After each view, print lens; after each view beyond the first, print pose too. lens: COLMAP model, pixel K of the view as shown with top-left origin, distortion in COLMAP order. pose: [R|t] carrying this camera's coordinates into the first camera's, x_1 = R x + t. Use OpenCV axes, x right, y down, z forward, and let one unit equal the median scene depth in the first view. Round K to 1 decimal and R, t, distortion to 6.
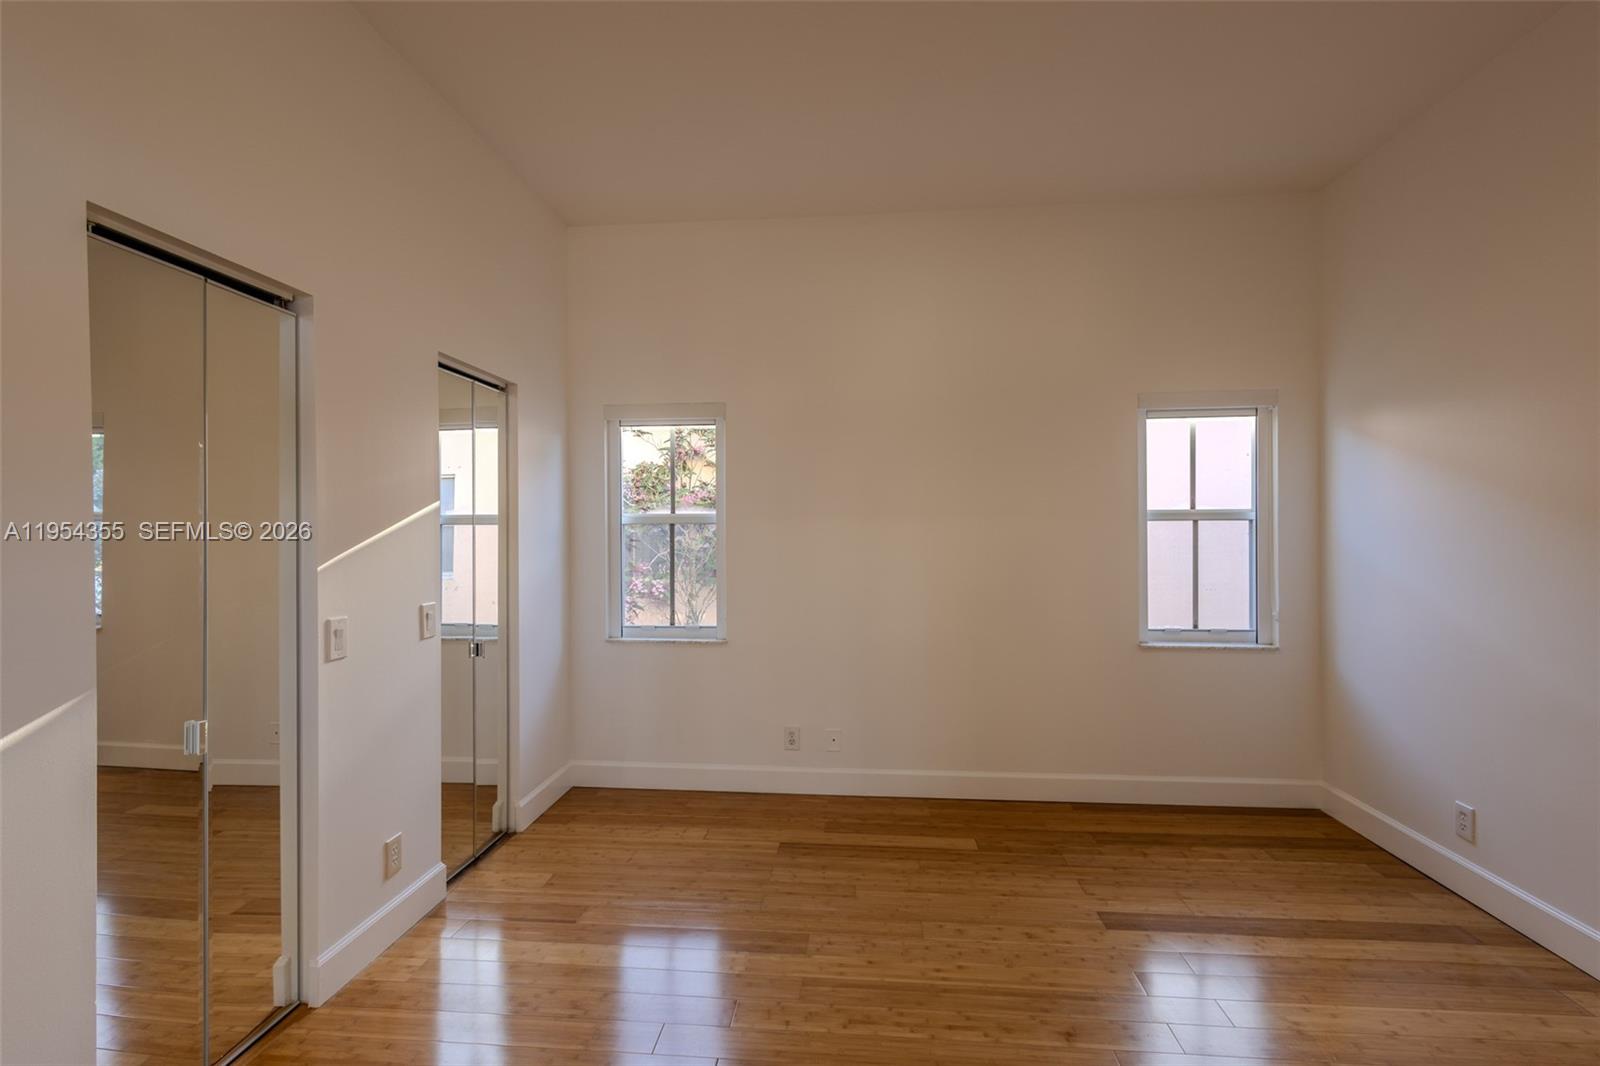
lens RADIAL K [[730.5, 0, 797.7], [0, 730.5, 536.6], [0, 0, 1]] dist [0.011394, -0.004826]
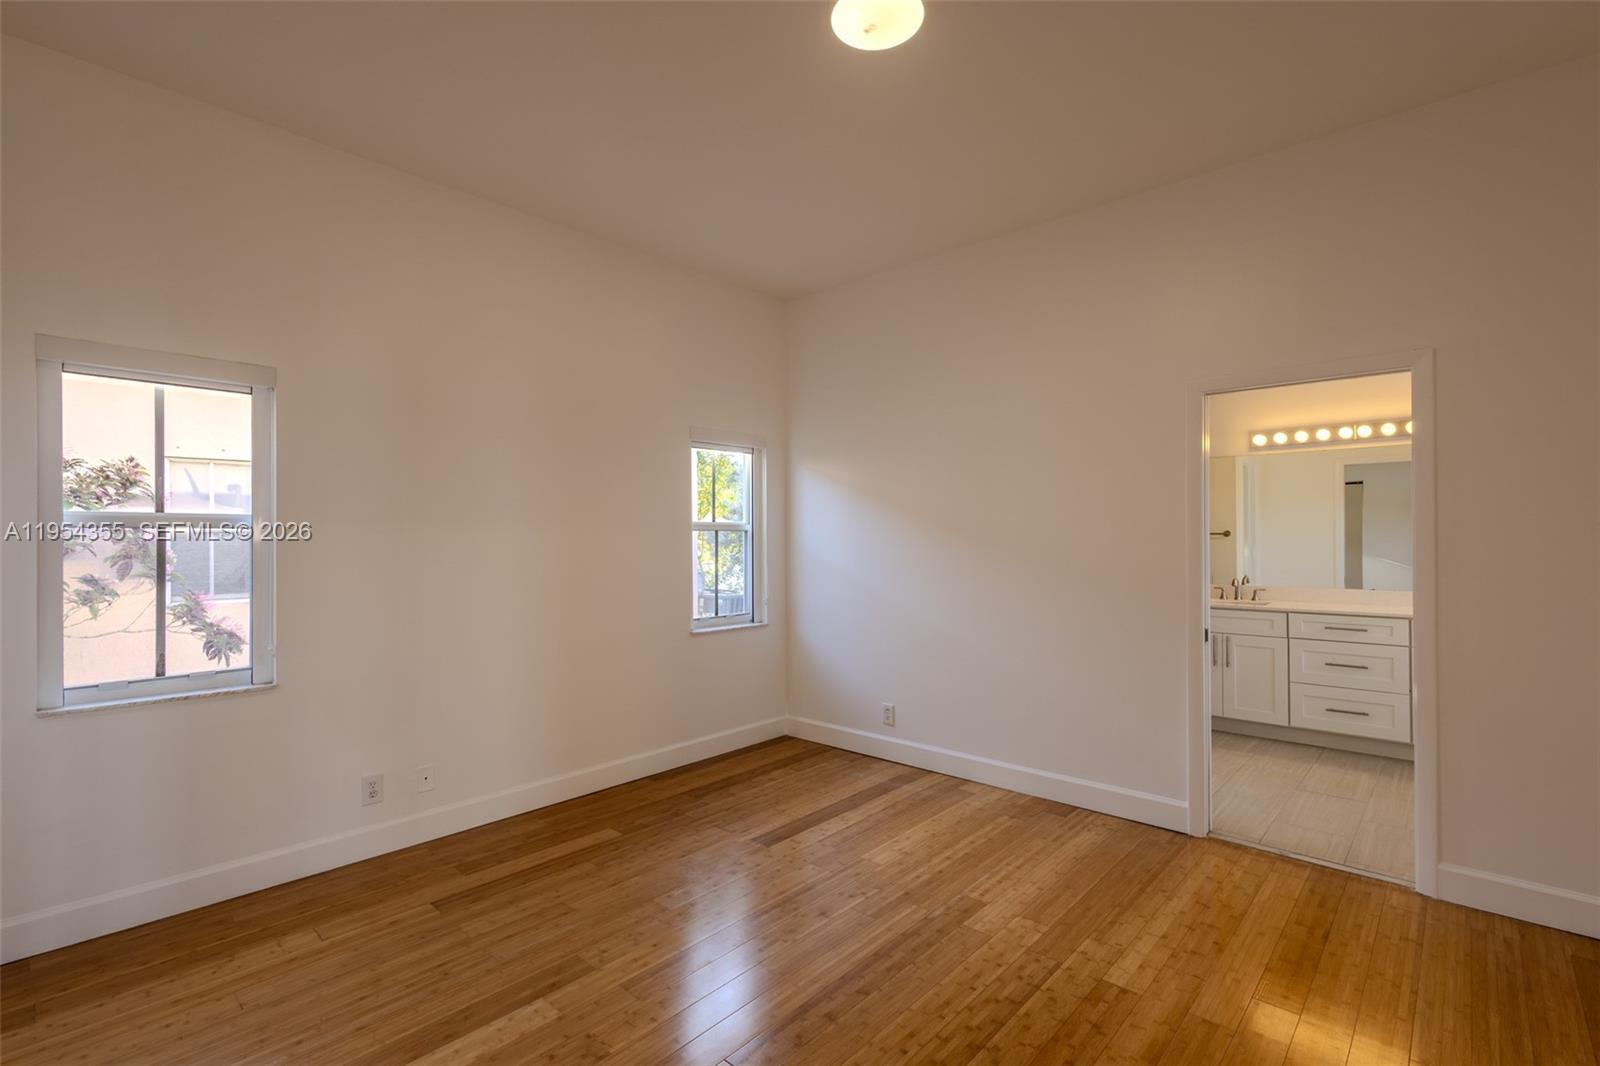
lens RADIAL K [[730.5, 0, 804.3], [0, 730.5, 530.8], [0, 0, 1]] dist [0.011394, -0.004826]
pose [[0.598590, 0.011781, 0.800969, -0.455645], [0.003949, 0.999836, -0.017656, 0.001098], [-0.801046, 0.013732, 0.598445, 0.134566]]
